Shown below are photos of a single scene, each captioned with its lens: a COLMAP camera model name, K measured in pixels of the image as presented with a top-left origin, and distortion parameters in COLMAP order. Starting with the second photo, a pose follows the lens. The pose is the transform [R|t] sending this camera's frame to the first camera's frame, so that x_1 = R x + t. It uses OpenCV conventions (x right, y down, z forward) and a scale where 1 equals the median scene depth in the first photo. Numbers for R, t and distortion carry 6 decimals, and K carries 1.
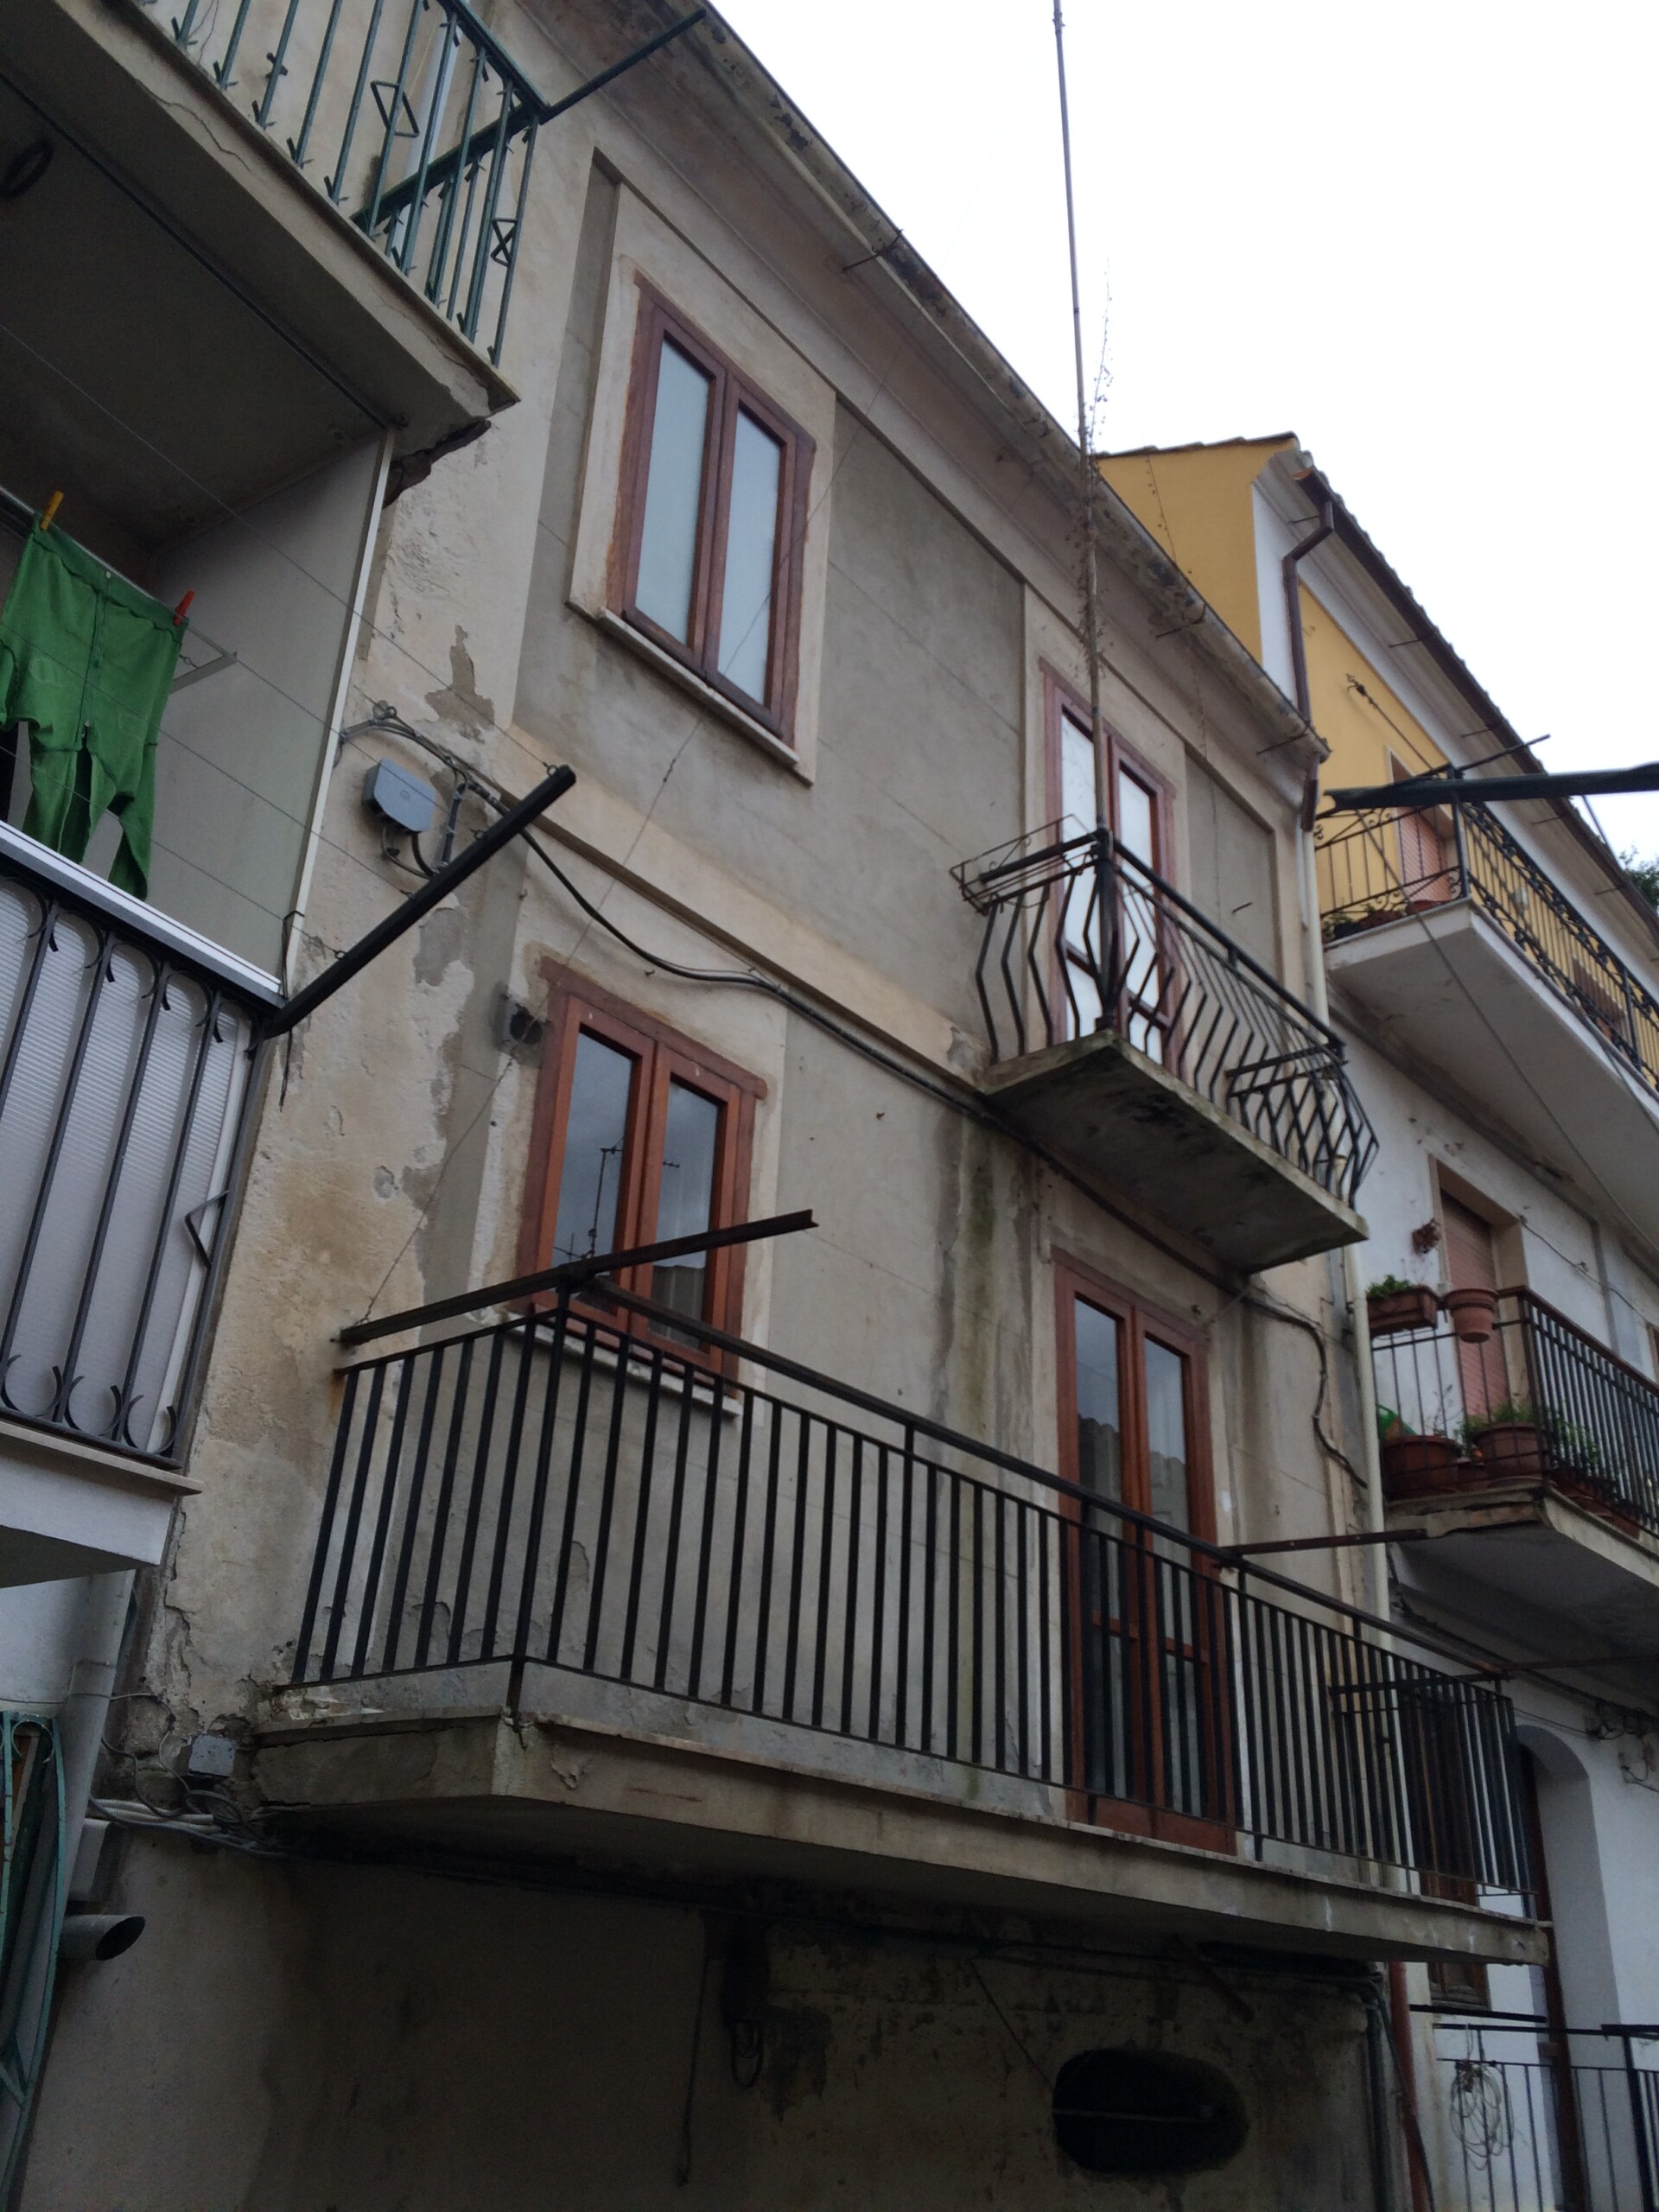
lens RADIAL K [[1850.4, 0, 866.4], [0, 1850.4, 1107.4], [0, 0, 1]] dist [0.091971, -0.120044]
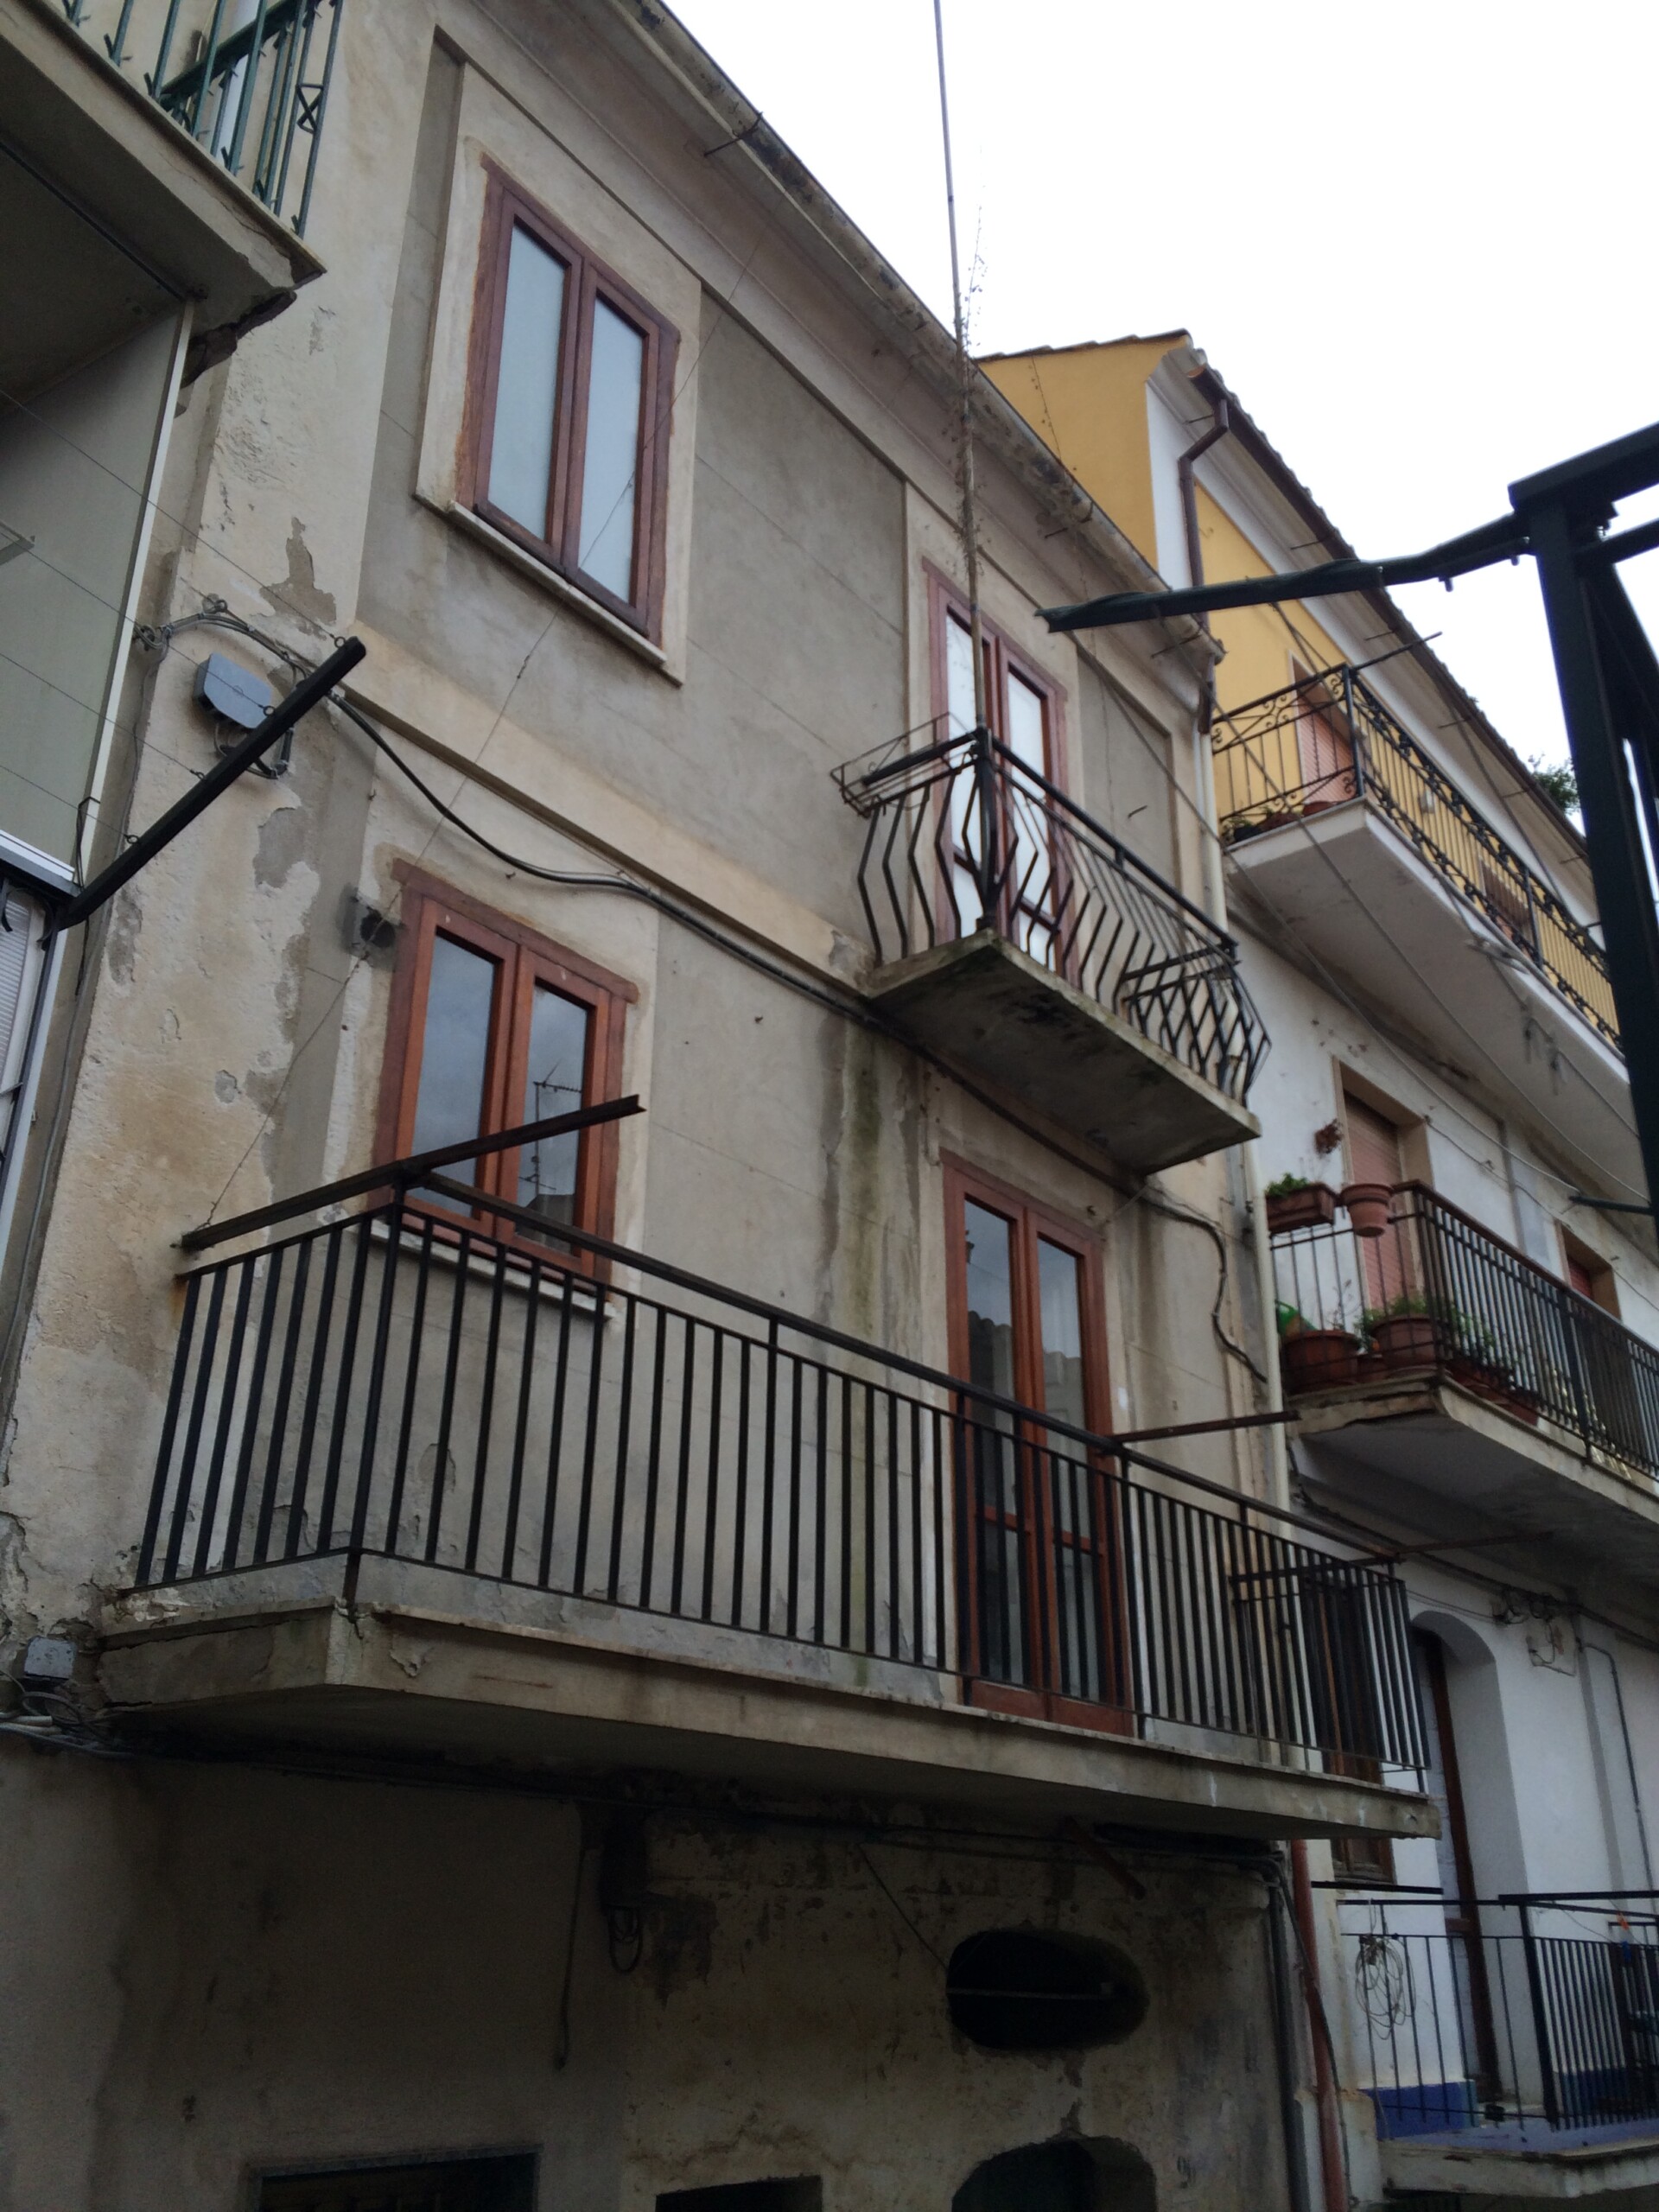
lens RADIAL K [[1850.4, 0, 866.2], [0, 1850.4, 1106.5], [0, 0, 1]] dist [0.091971, -0.120044]
pose [[0.999261, -0.025549, 0.028707, 0.036492], [0.024496, 0.999036, 0.036438, 0.016914], [-0.029610, -0.035707, 0.998924, 0.003558]]
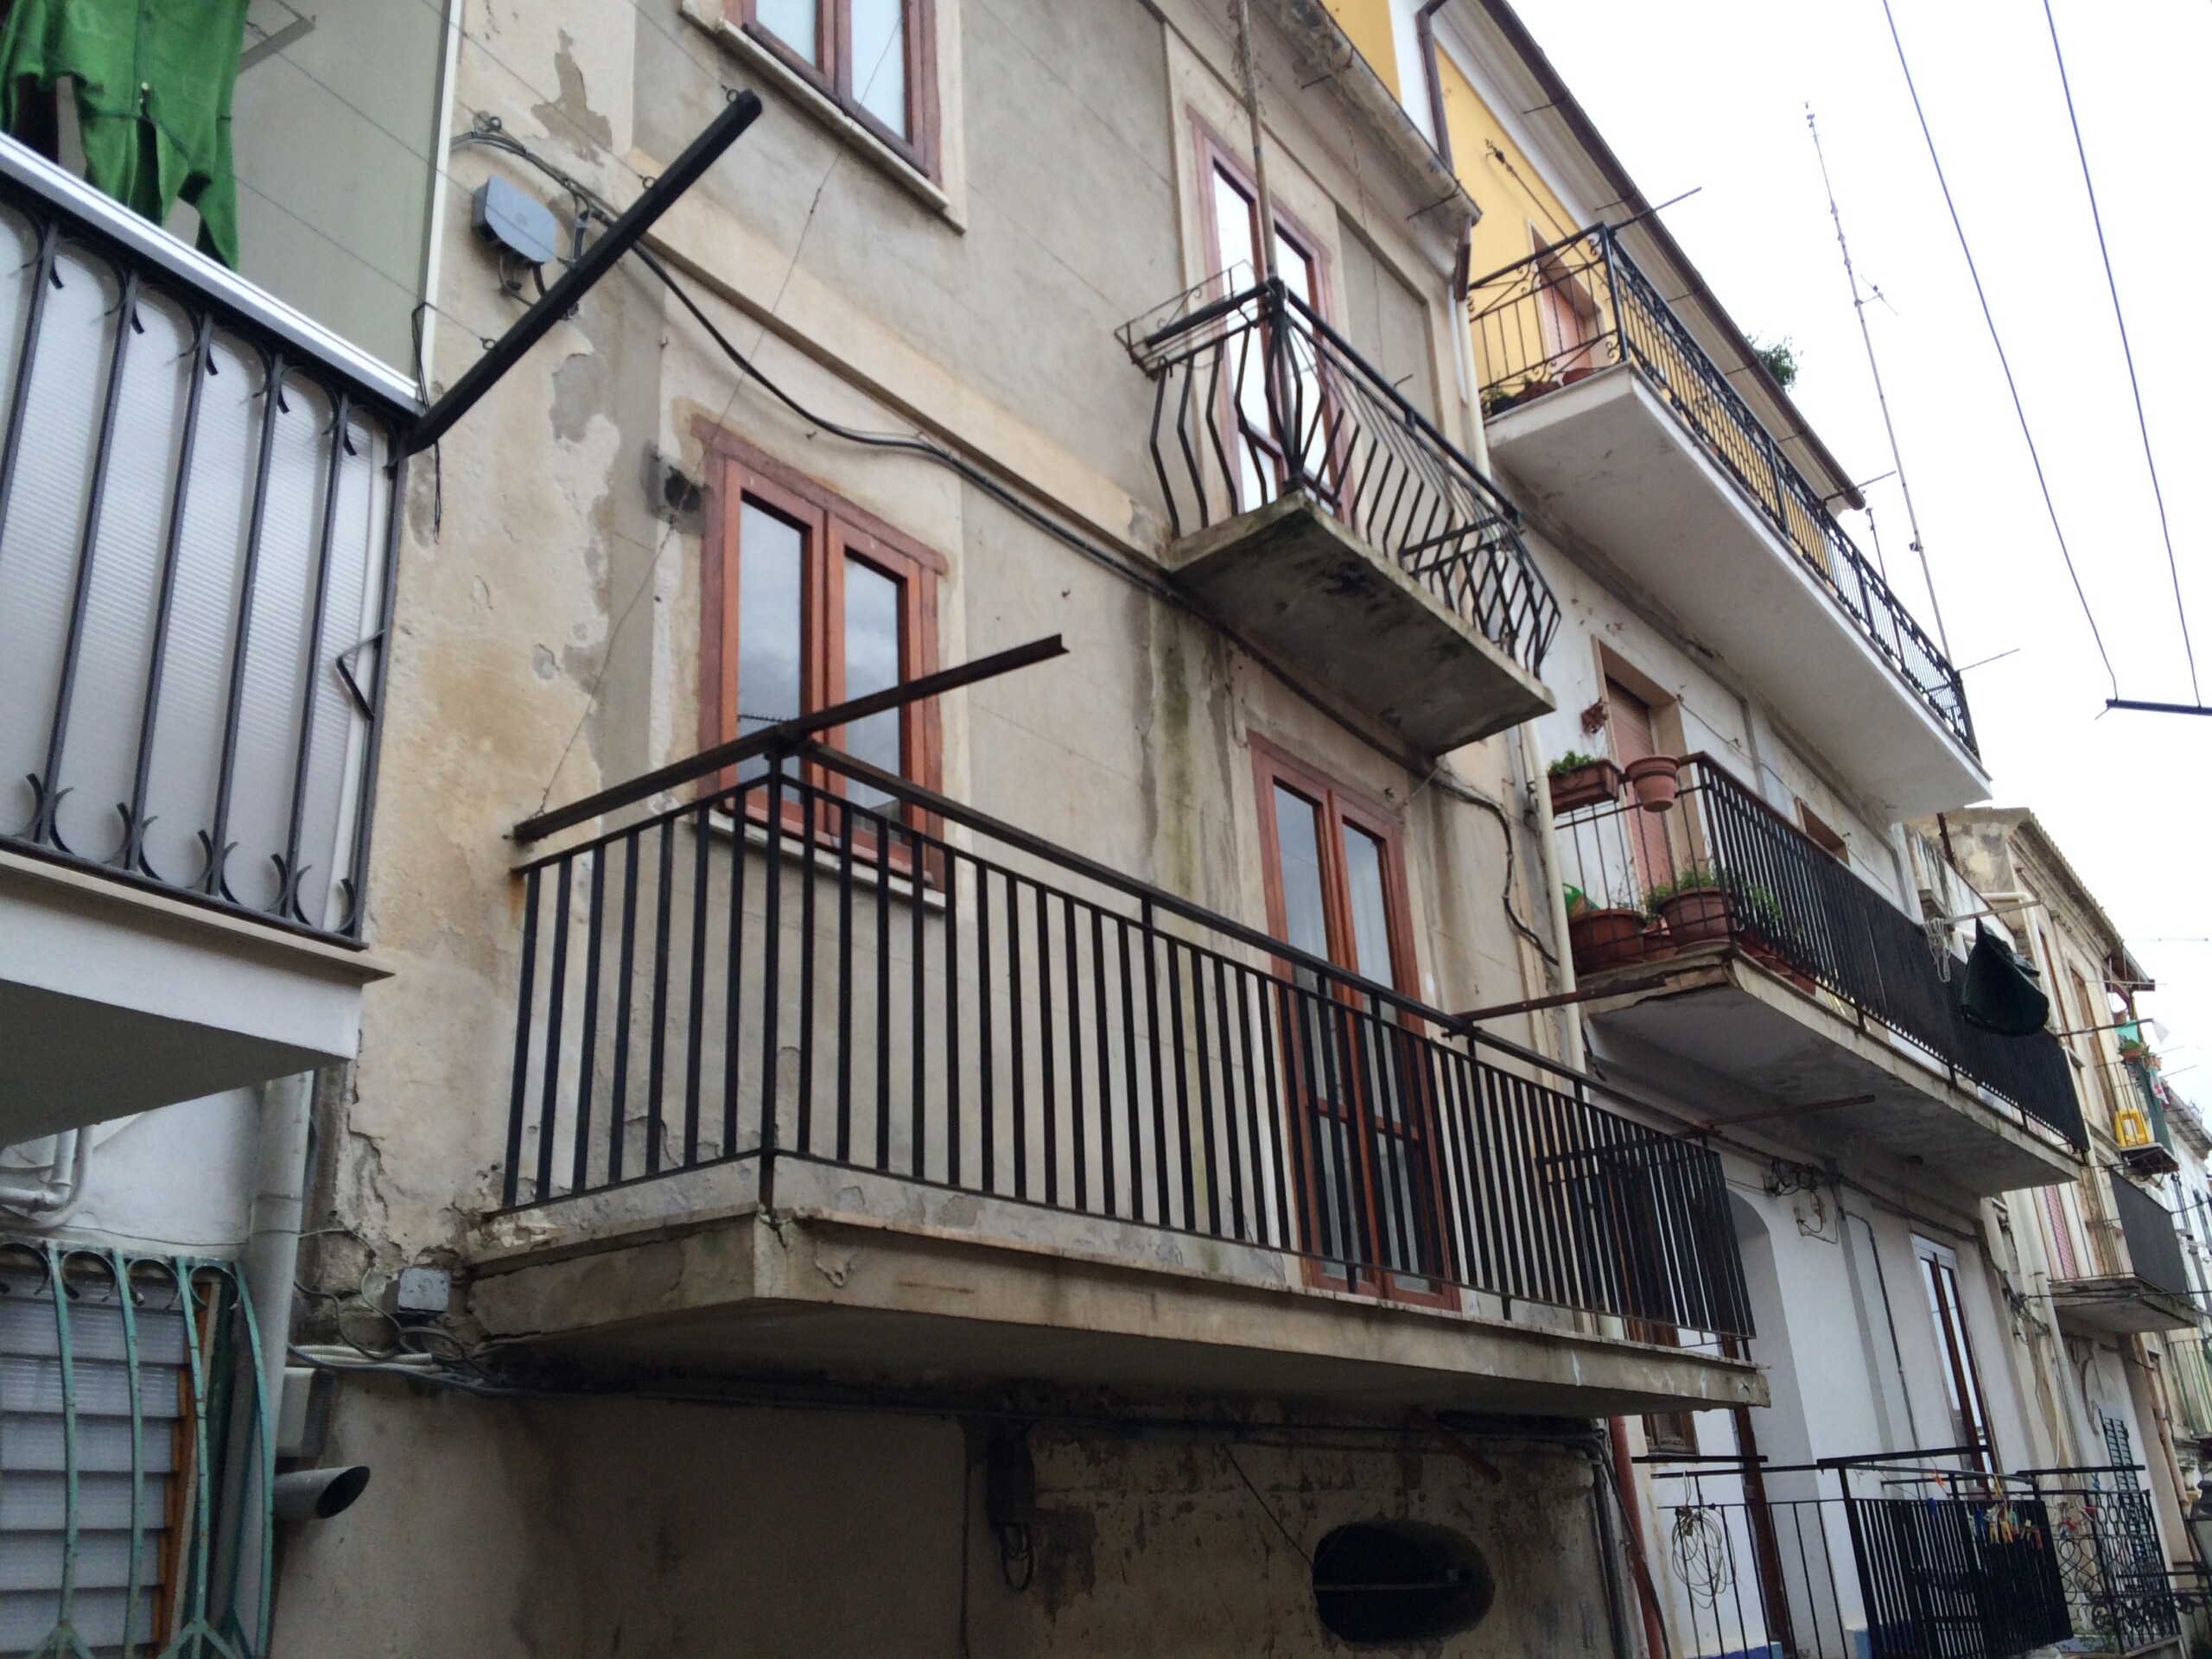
lens RADIAL K [[1850.4, 0, 1150.1], [0, 1850.4, 831.7], [0, 0, 1]] dist [0.091971, -0.120044]
pose [[0.993835, -0.069378, 0.086479, -0.040580], [0.061306, 0.993801, 0.092740, 0.040773], [-0.092377, -0.086867, 0.991928, 0.063559]]
